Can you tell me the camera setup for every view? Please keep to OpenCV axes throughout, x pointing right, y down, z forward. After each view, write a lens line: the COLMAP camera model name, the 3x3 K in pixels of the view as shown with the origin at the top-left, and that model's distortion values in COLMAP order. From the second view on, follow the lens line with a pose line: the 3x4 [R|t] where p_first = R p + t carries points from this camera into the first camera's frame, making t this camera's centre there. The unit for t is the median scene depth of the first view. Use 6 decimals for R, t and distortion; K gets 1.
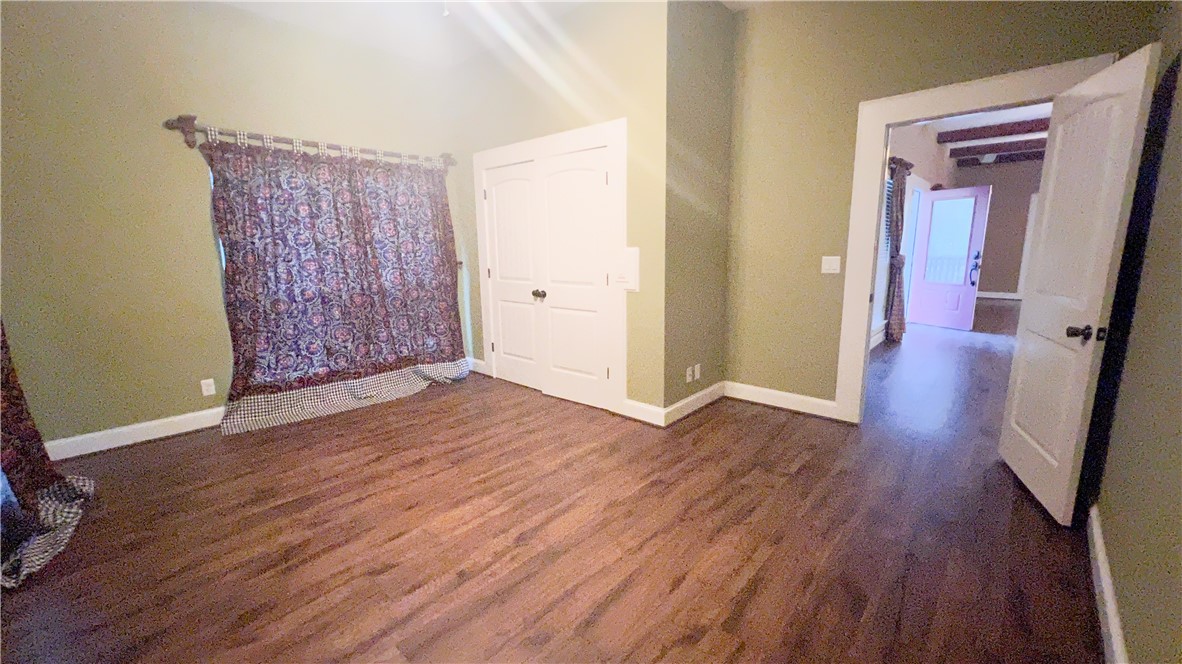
lens RADIAL K [[473.7, 0, 586.1], [0, 473.7, 332.0], [0, 0, 1]] dist [-0.008188, -0.000039]
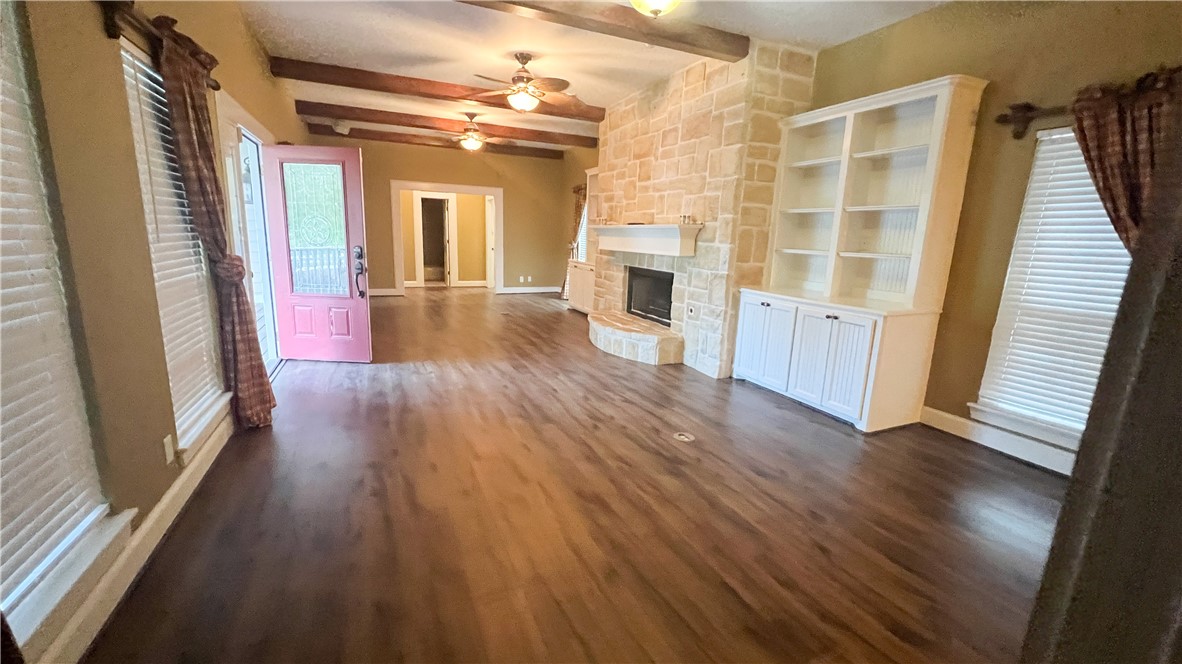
lens RADIAL K [[473.7, 0, 584.1], [0, 473.7, 332.8], [0, 0, 1]] dist [-0.008188, -0.000039]
pose [[0.403606, -0.158761, 0.901053, 0.206045], [0.125403, 0.985135, 0.117404, -0.055095], [-0.906298, 0.065610, 0.417516, 0.269051]]
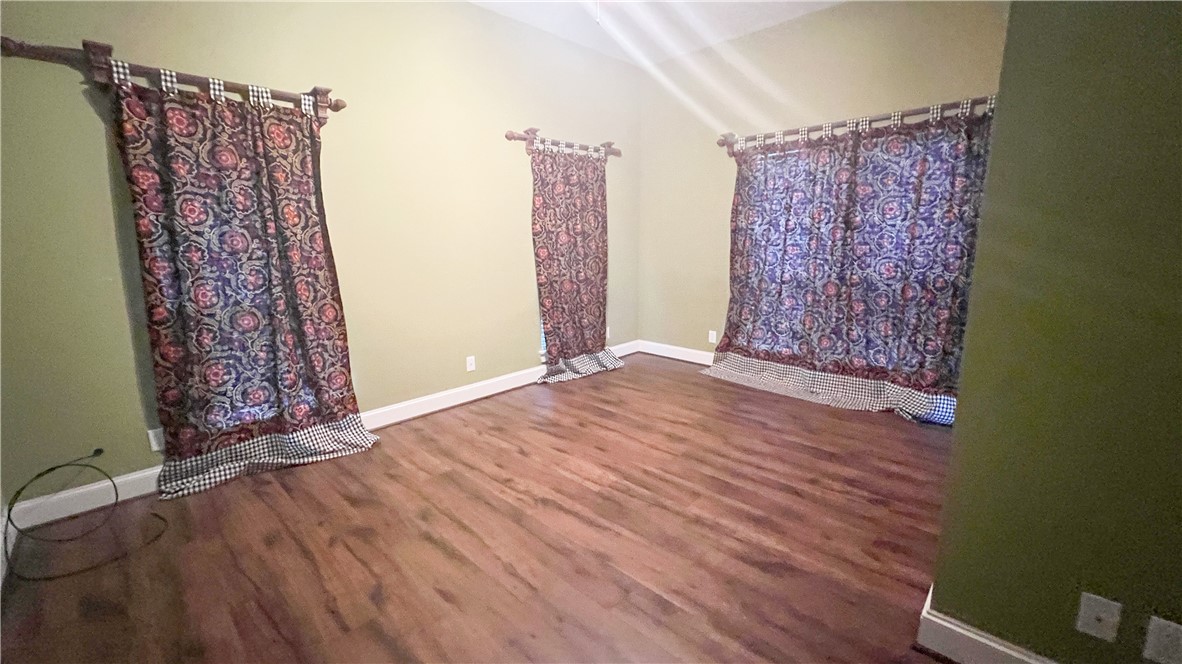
lens RADIAL K [[473.7, 0, 589.6], [0, 473.7, 334.4], [0, 0, 1]] dist [-0.008188, -0.000039]
pose [[-0.029661, 0.210582, -0.977126, 0.680303], [-0.162950, 0.963460, 0.212584, -0.152781], [0.986188, 0.165528, 0.005737, 0.809088]]
